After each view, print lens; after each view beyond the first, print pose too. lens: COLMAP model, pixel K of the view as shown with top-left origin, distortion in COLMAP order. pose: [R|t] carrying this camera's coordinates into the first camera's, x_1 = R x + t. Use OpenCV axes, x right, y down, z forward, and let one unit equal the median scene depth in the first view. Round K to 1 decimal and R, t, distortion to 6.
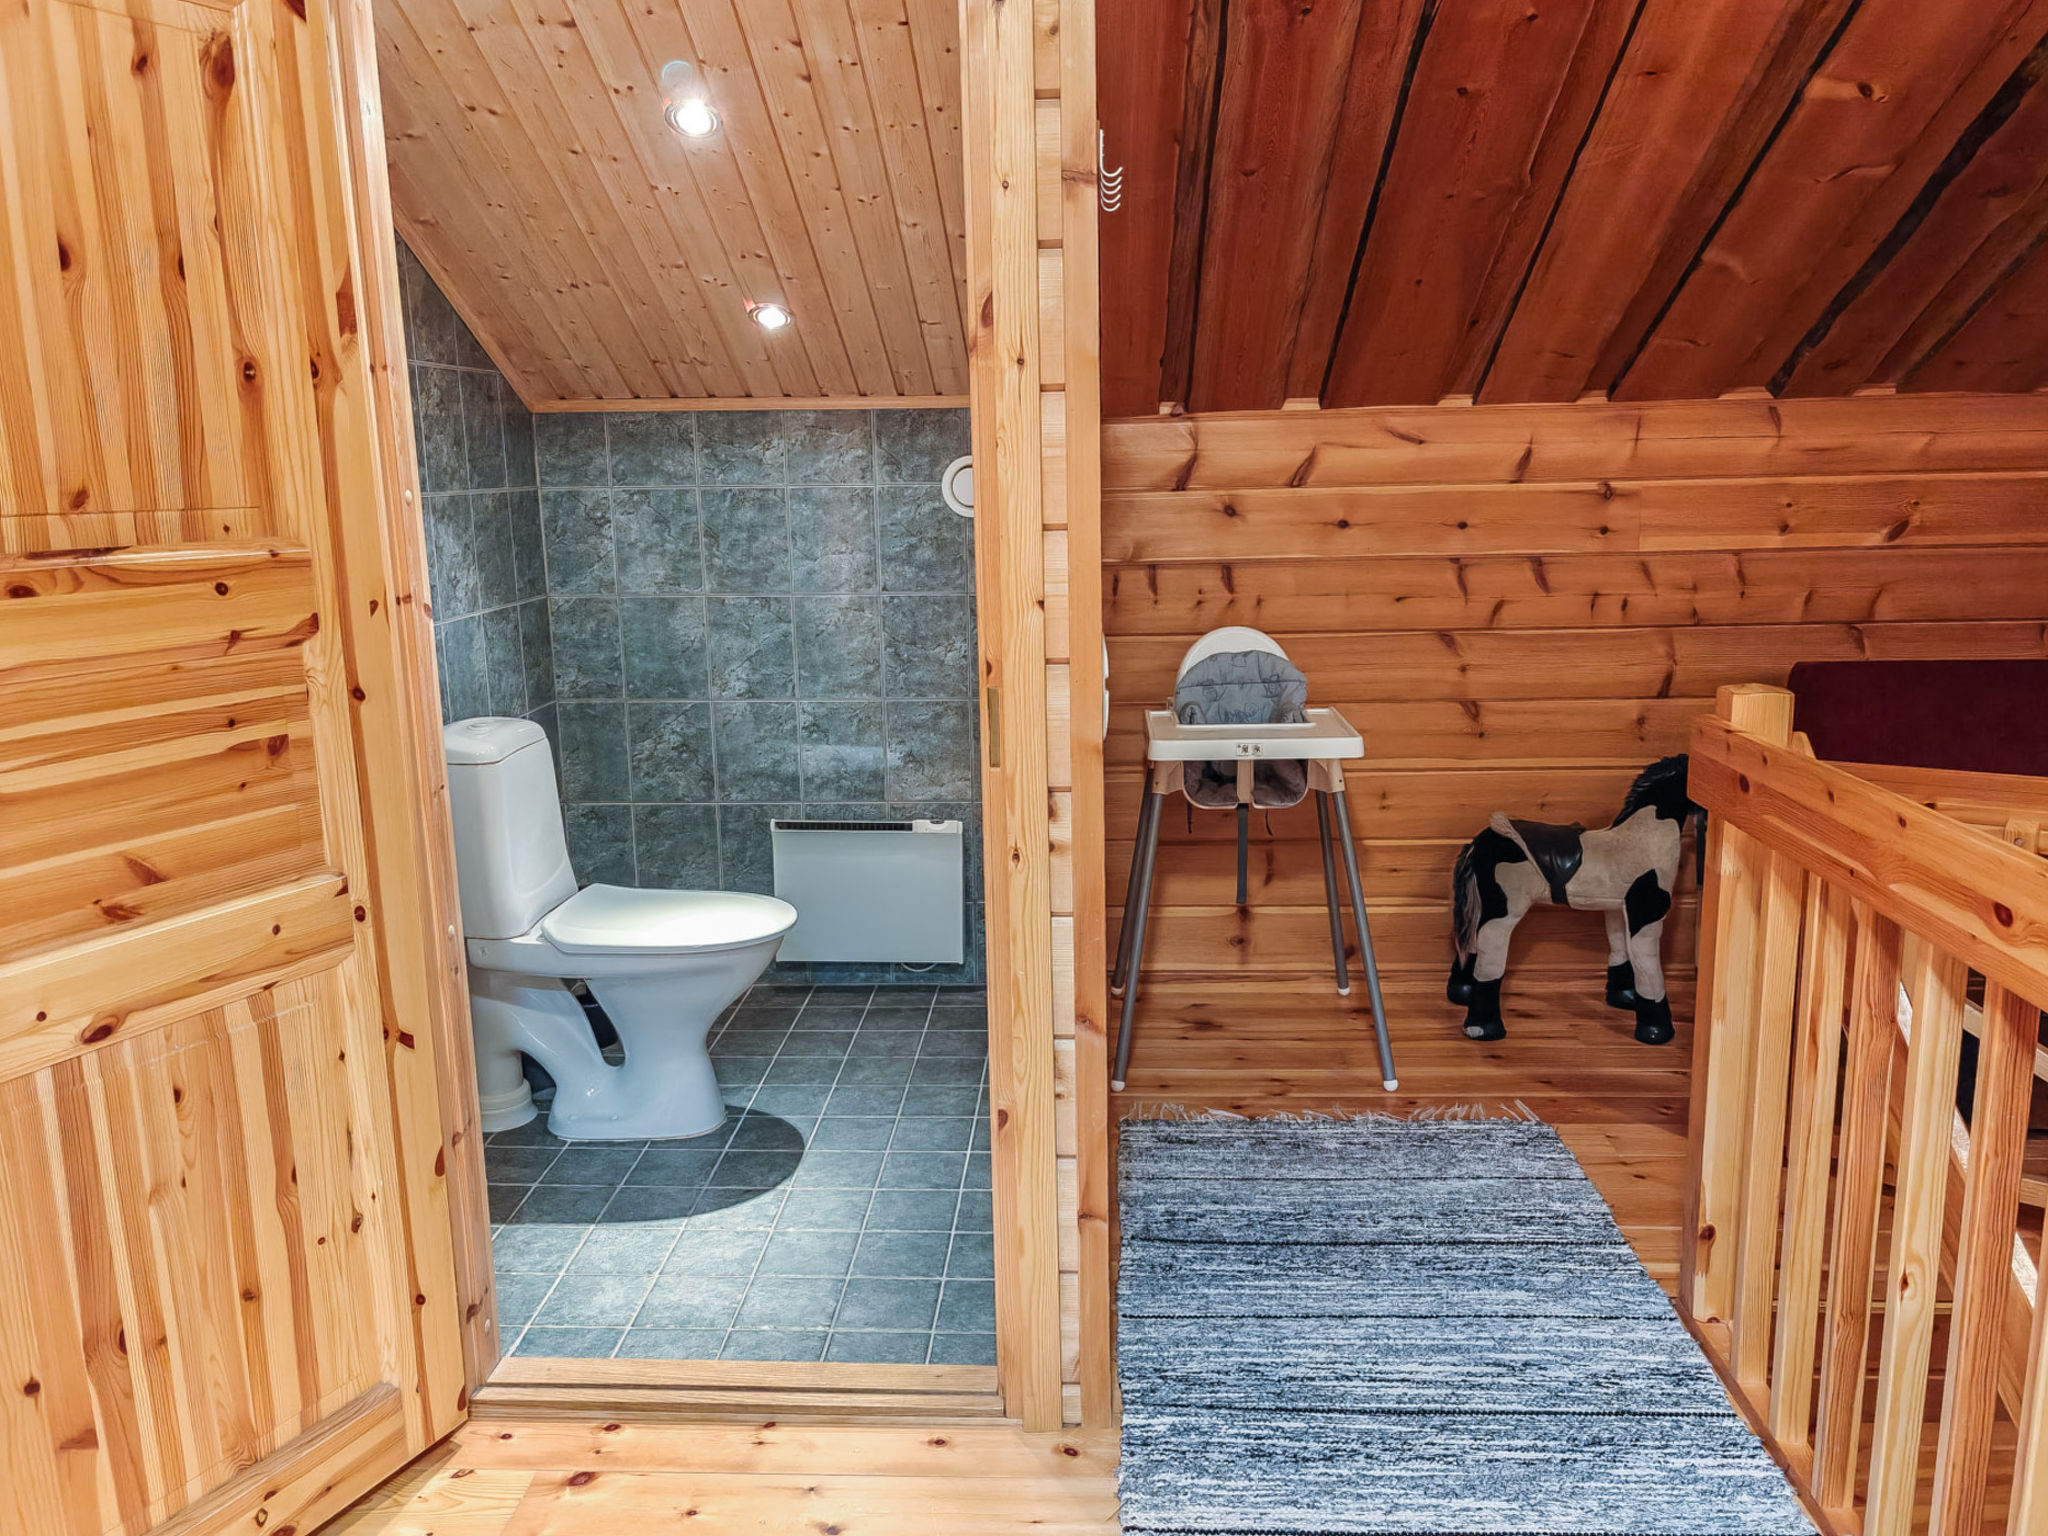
lens RADIAL K [[1583.3, 0, 1024.0], [0, 1583.3, 756.0], [0, 0, 1]] dist [0.015742, 0.000091]
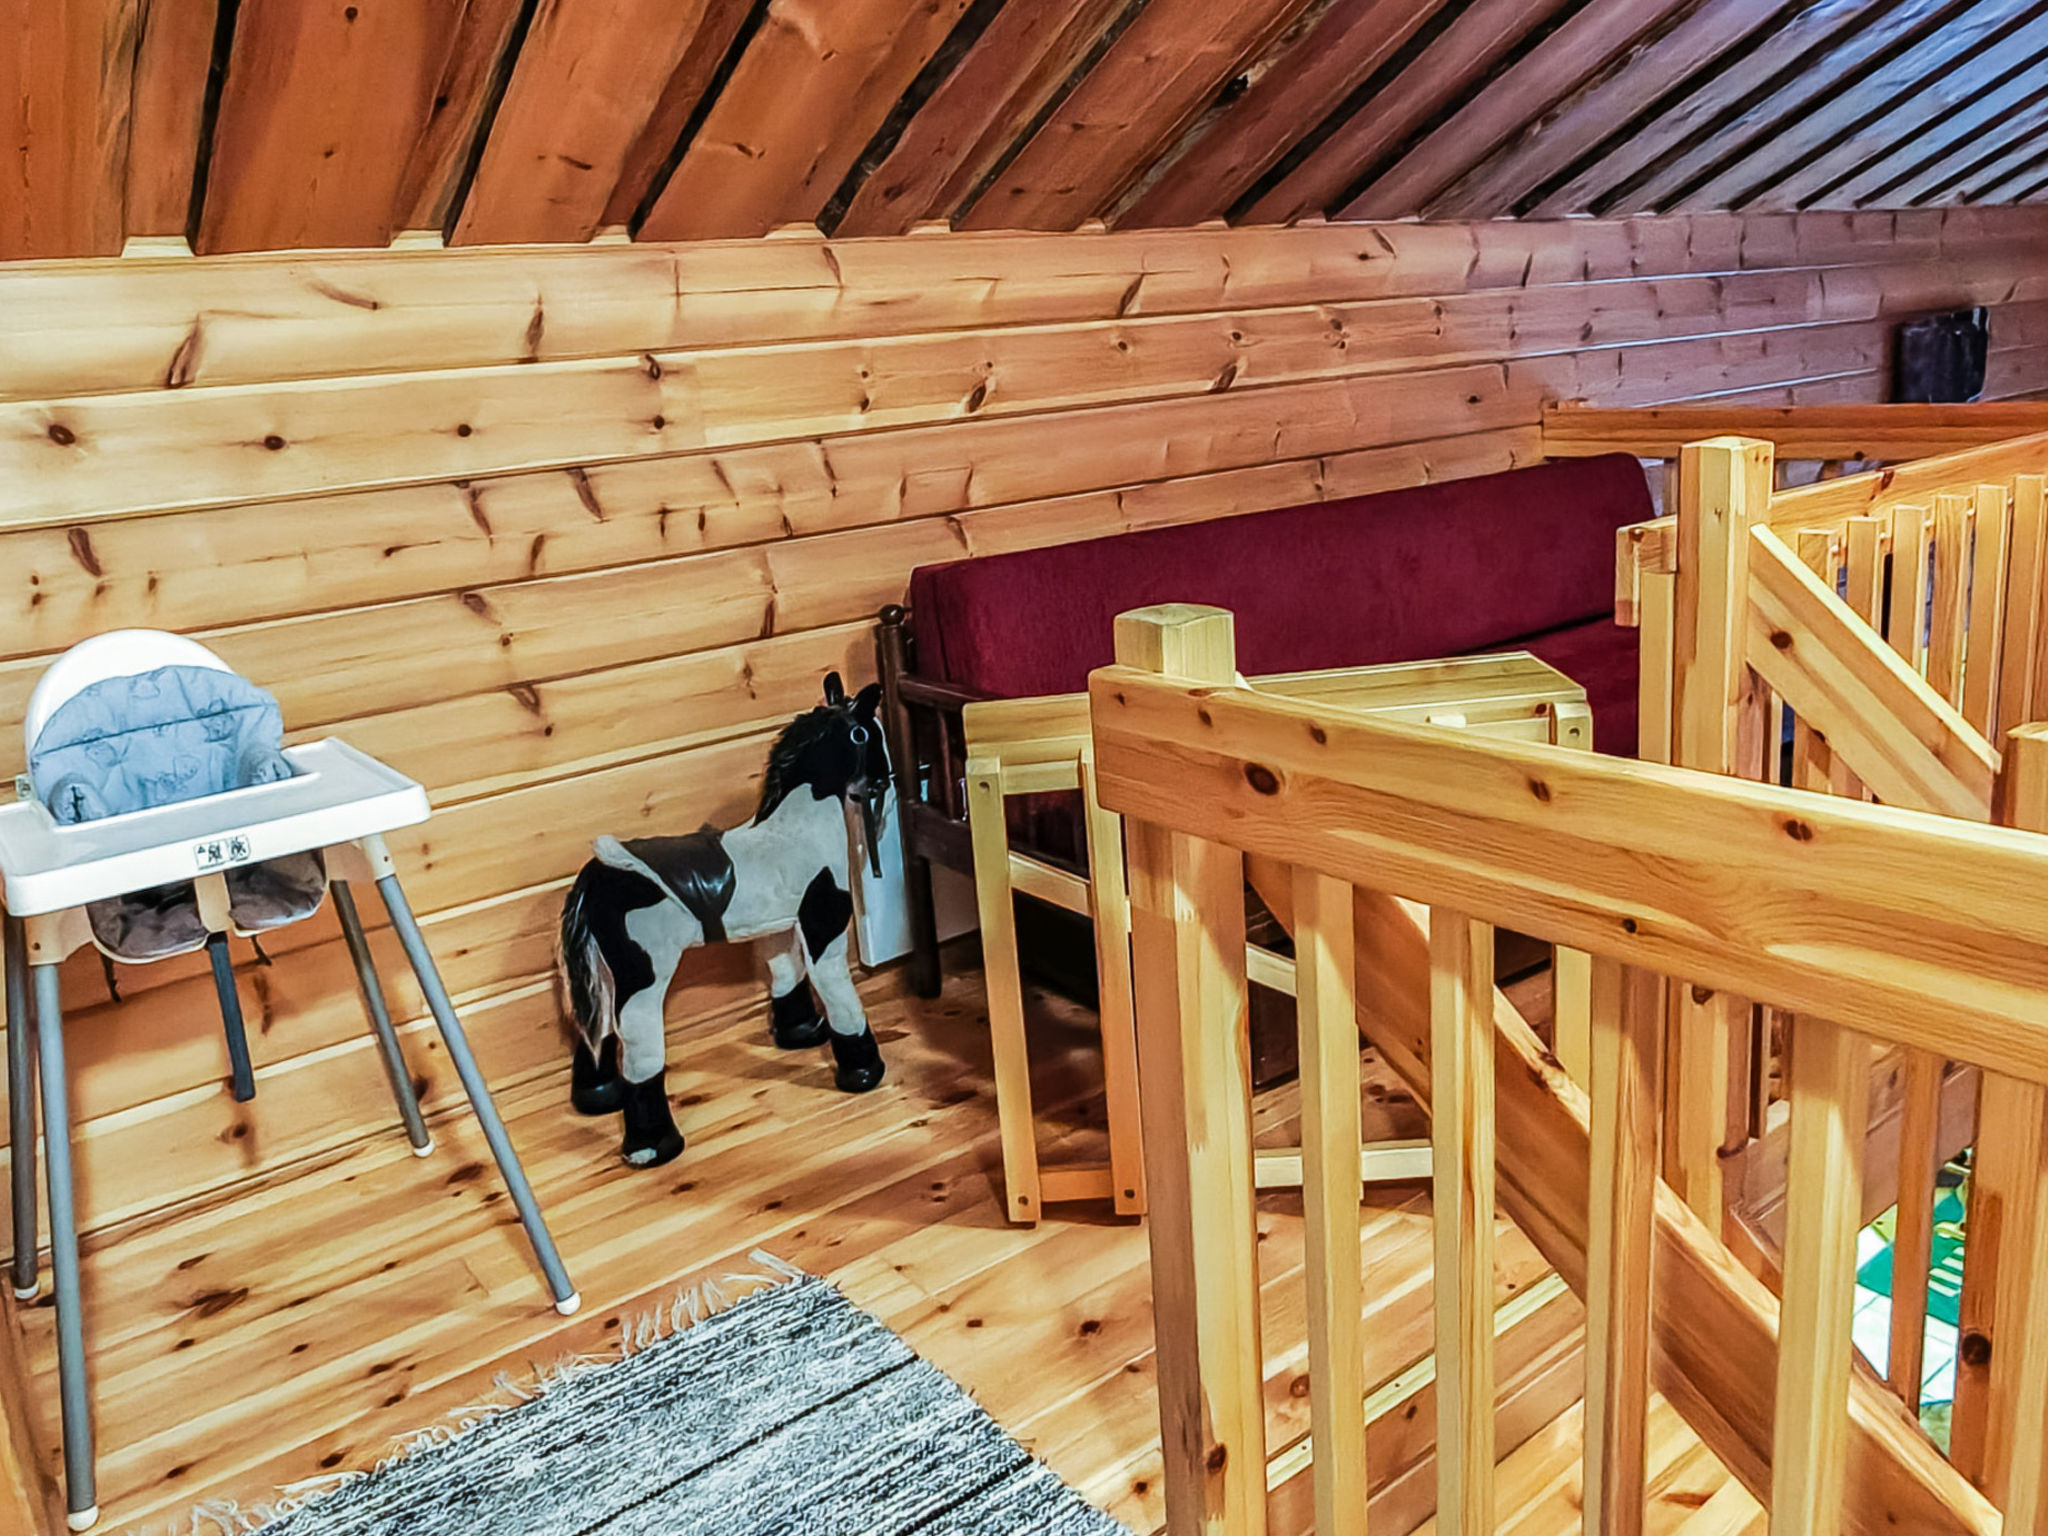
lens RADIAL K [[1572.9, 0, 1022.4], [0, 1572.9, 737.5], [0, 0, 1]] dist [-0.018106, 0.037659]
pose [[0.758175, -0.194238, 0.622449, 0.018220], [0.179243, 0.979910, 0.087458, -0.034586], [-0.626932, 0.045261, 0.777758, 0.348345]]
